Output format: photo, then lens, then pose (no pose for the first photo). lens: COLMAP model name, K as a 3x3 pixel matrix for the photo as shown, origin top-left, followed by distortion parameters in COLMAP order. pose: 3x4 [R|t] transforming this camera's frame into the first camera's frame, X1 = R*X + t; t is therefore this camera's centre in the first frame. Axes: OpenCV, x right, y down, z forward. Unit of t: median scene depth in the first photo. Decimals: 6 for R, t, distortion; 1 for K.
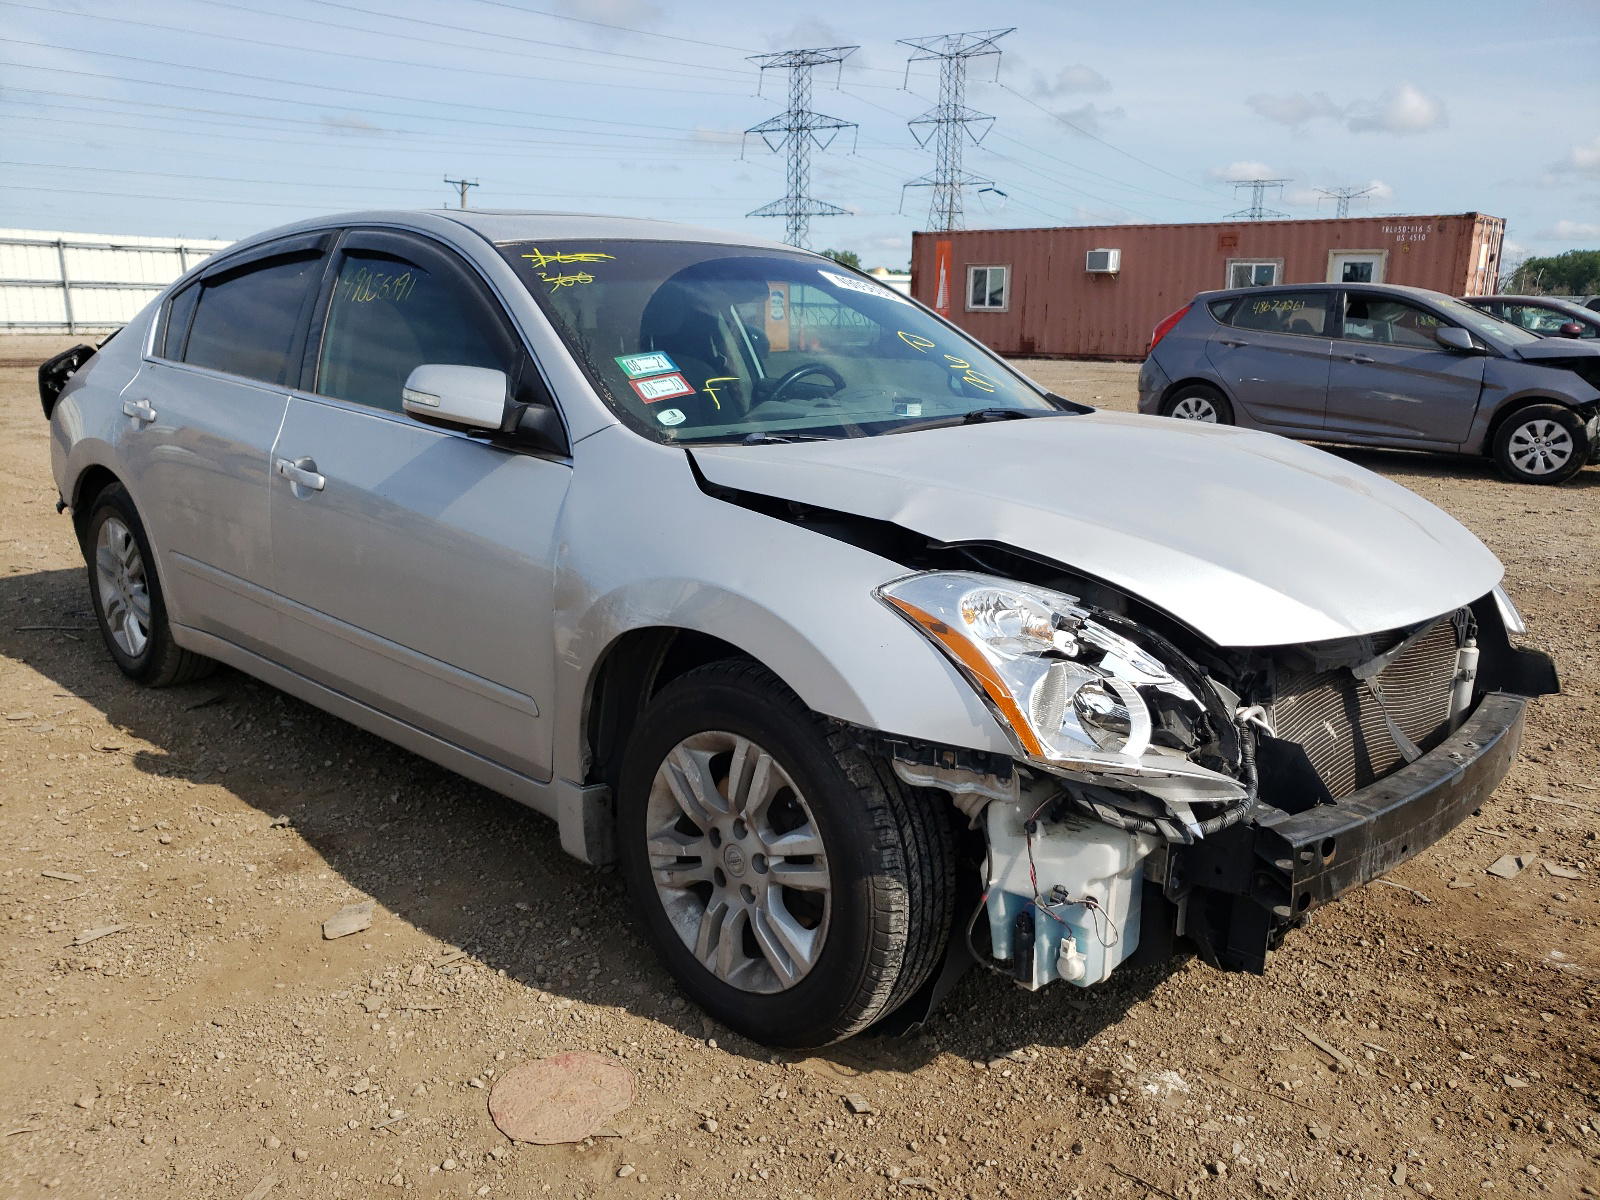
lens RADIAL K [[1287.4, 0, 800.0], [0, 1287.4, 600.0], [0, 0, 1]] dist [0.035671, 0.001535]
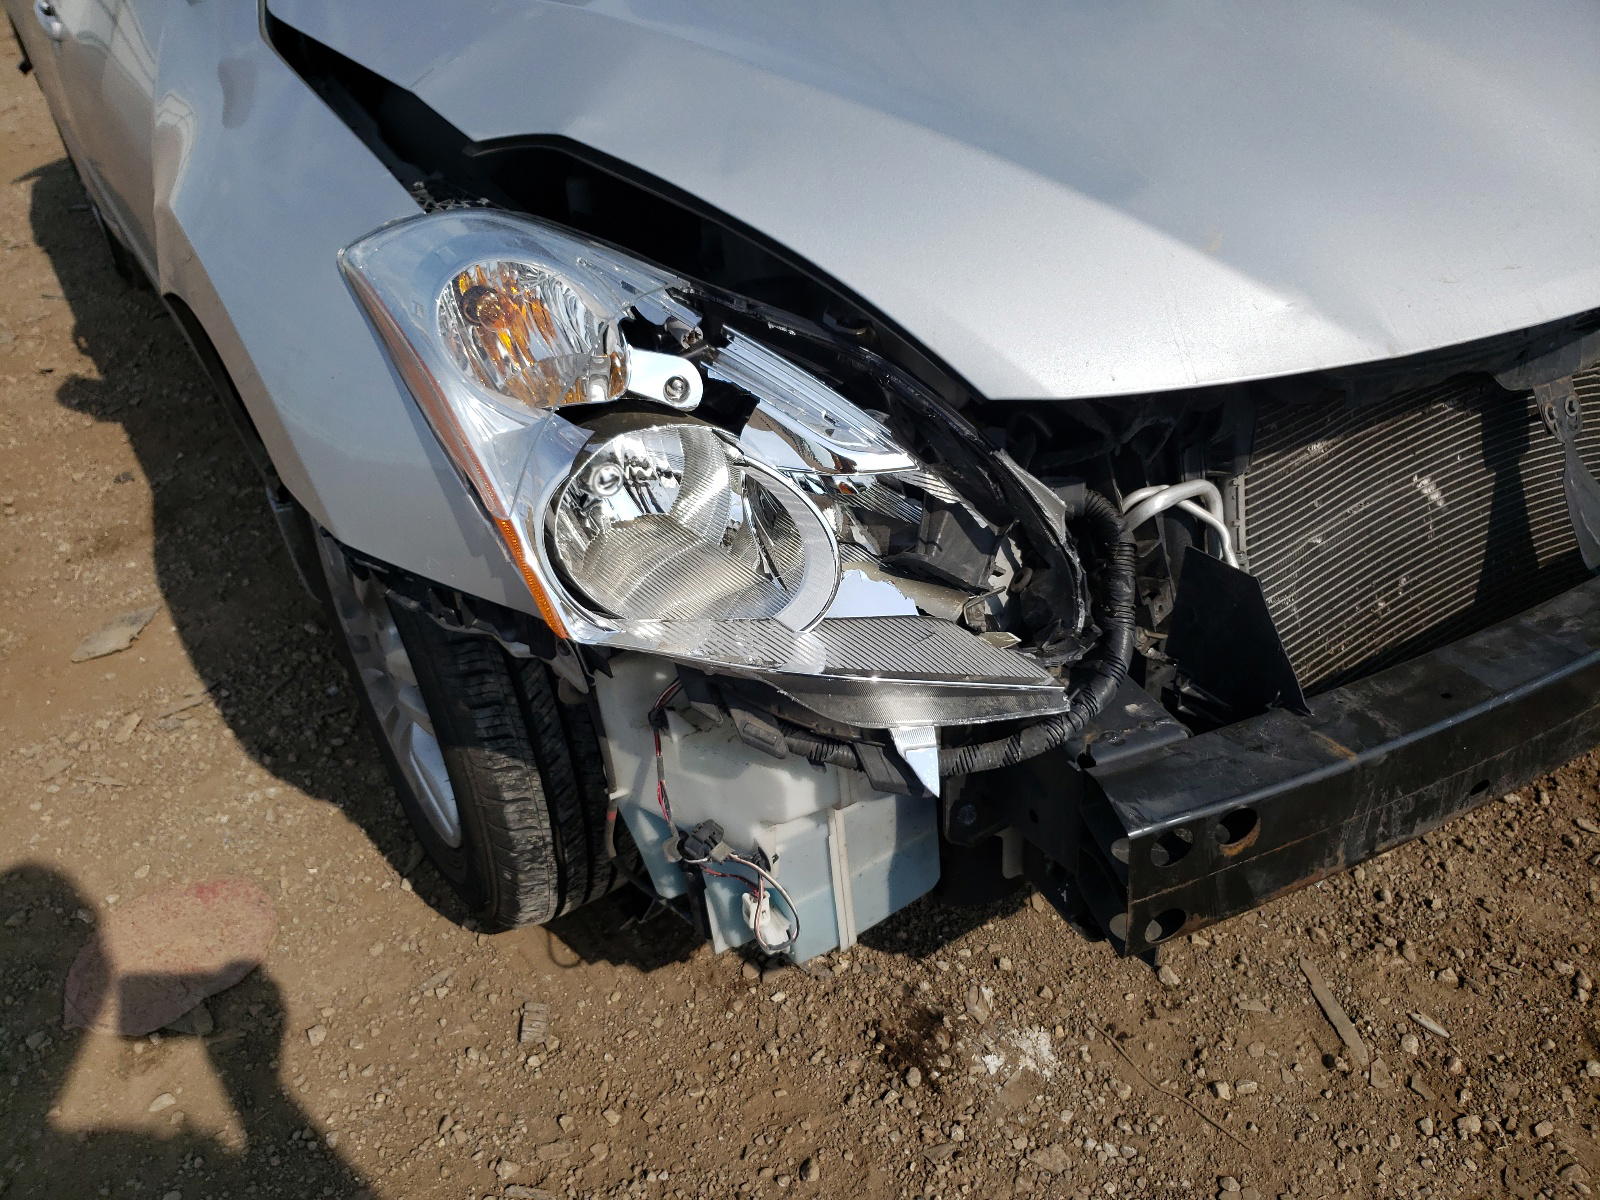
lens RADIAL K [[1258.8, 0, 800.0], [0, 1258.8, 600.0], [0, 0, 1]] dist [0.011210, -0.000261]
pose [[0.959736, 0.067973, -0.272555, 0.346448], [0.035213, 0.933515, 0.356805, -0.047279], [0.278687, -0.352036, 0.893535, 0.538321]]
